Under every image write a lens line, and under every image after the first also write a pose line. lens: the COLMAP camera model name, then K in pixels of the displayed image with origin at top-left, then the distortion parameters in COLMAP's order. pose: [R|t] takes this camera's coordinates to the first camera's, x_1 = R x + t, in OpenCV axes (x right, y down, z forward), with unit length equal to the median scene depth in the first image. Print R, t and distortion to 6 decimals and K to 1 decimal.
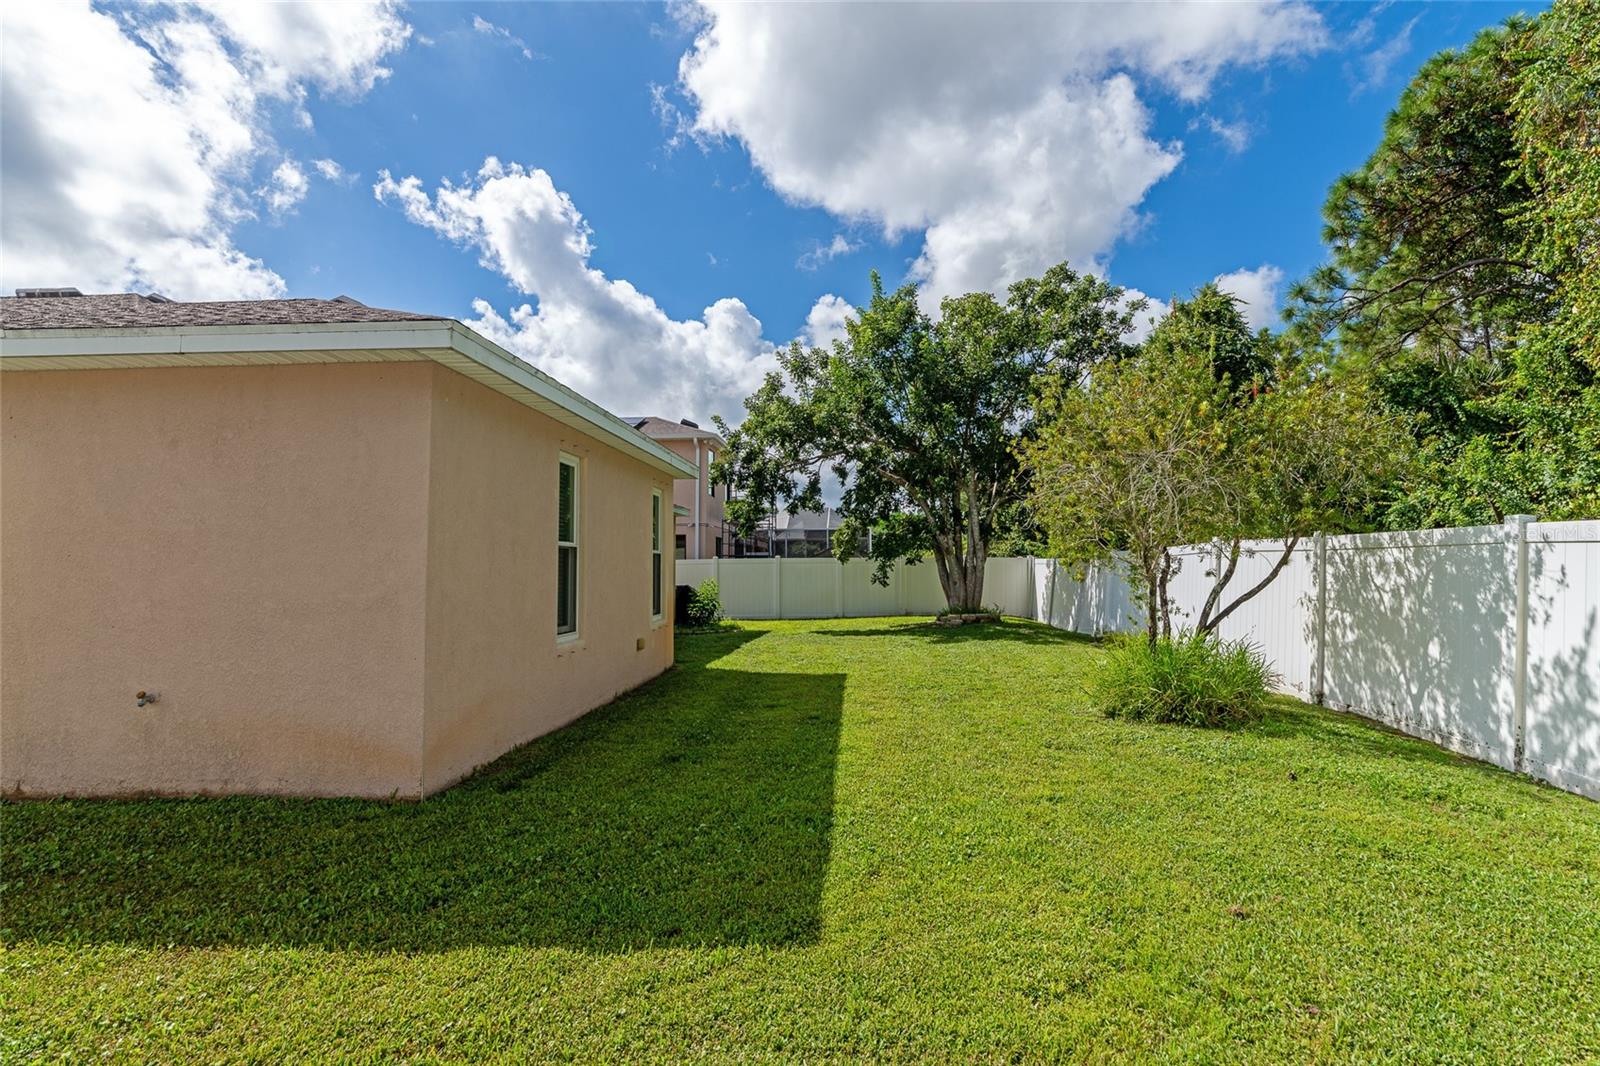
lens RADIAL K [[789.0, 0, 803.4], [0, 789.0, 527.0], [0, 0, 1]] dist [-0.013093, 0.002410]
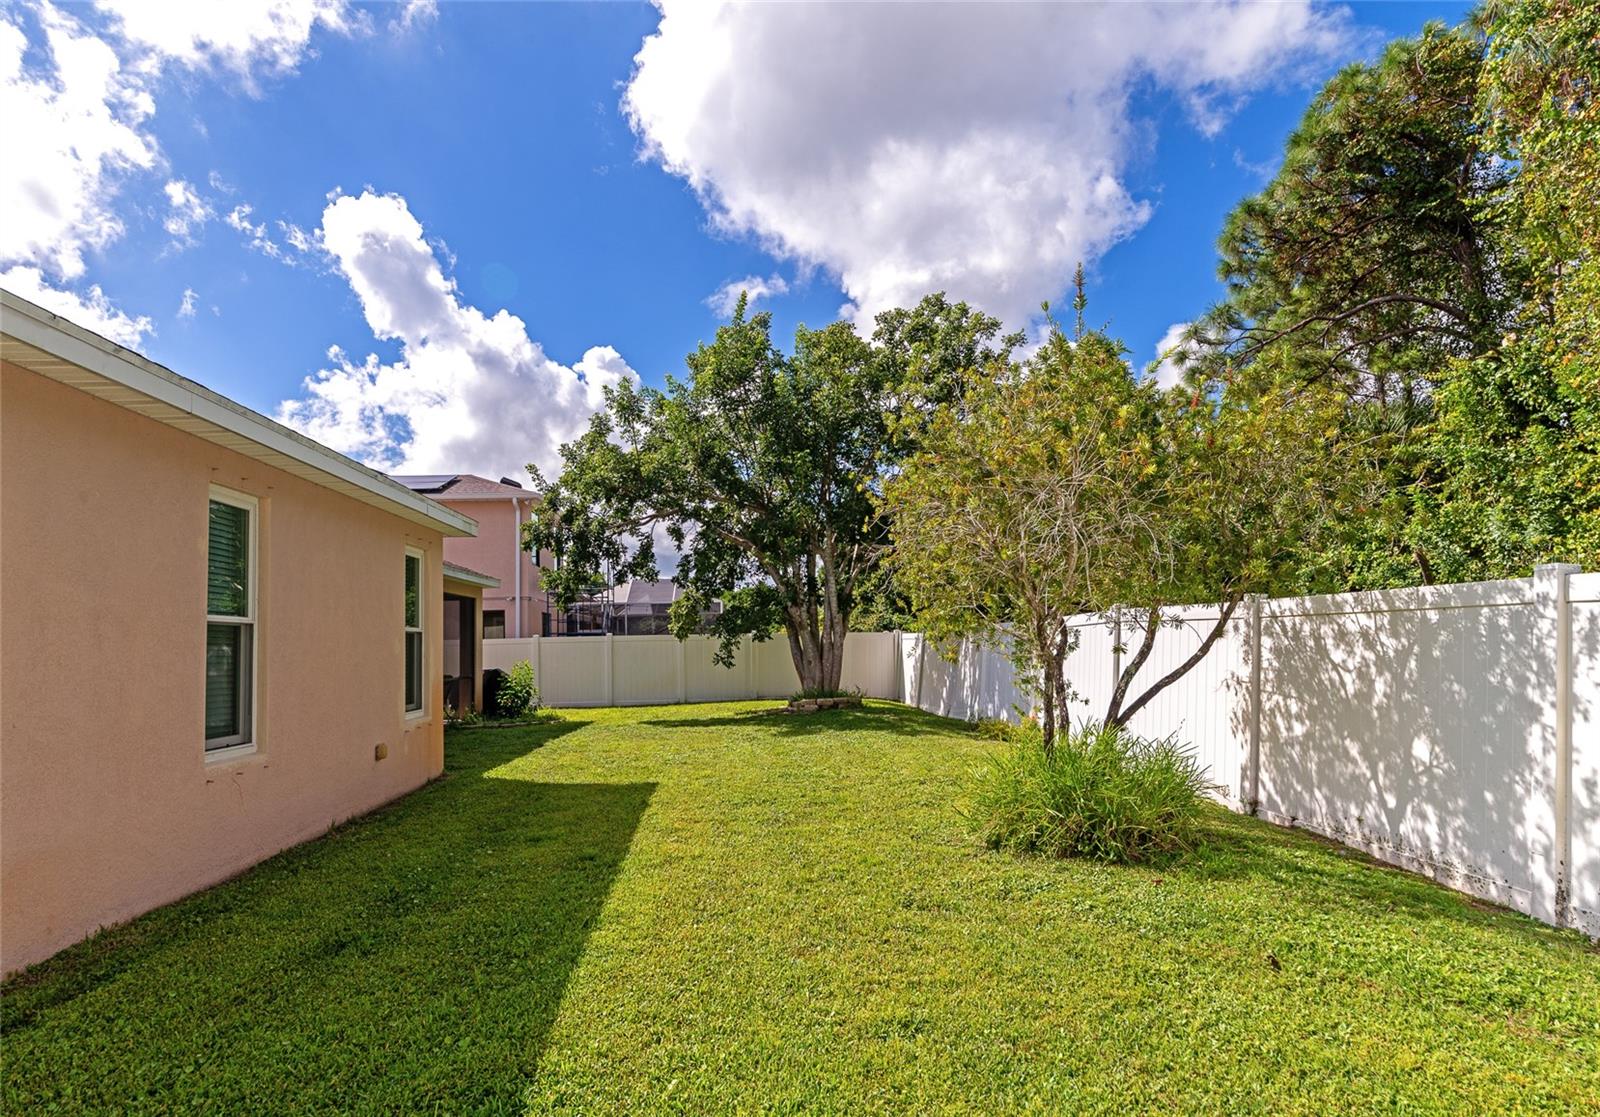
lens RADIAL K [[827.4, 0, 721.0], [0, 827.4, 621.3], [0, 0, 1]] dist [-0.002029, -0.001251]
pose [[0.997860, -0.009766, 0.064657, 0.058715], [0.008287, 0.999699, 0.023099, 0.007232], [-0.064863, -0.022514, 0.997640, 0.166209]]
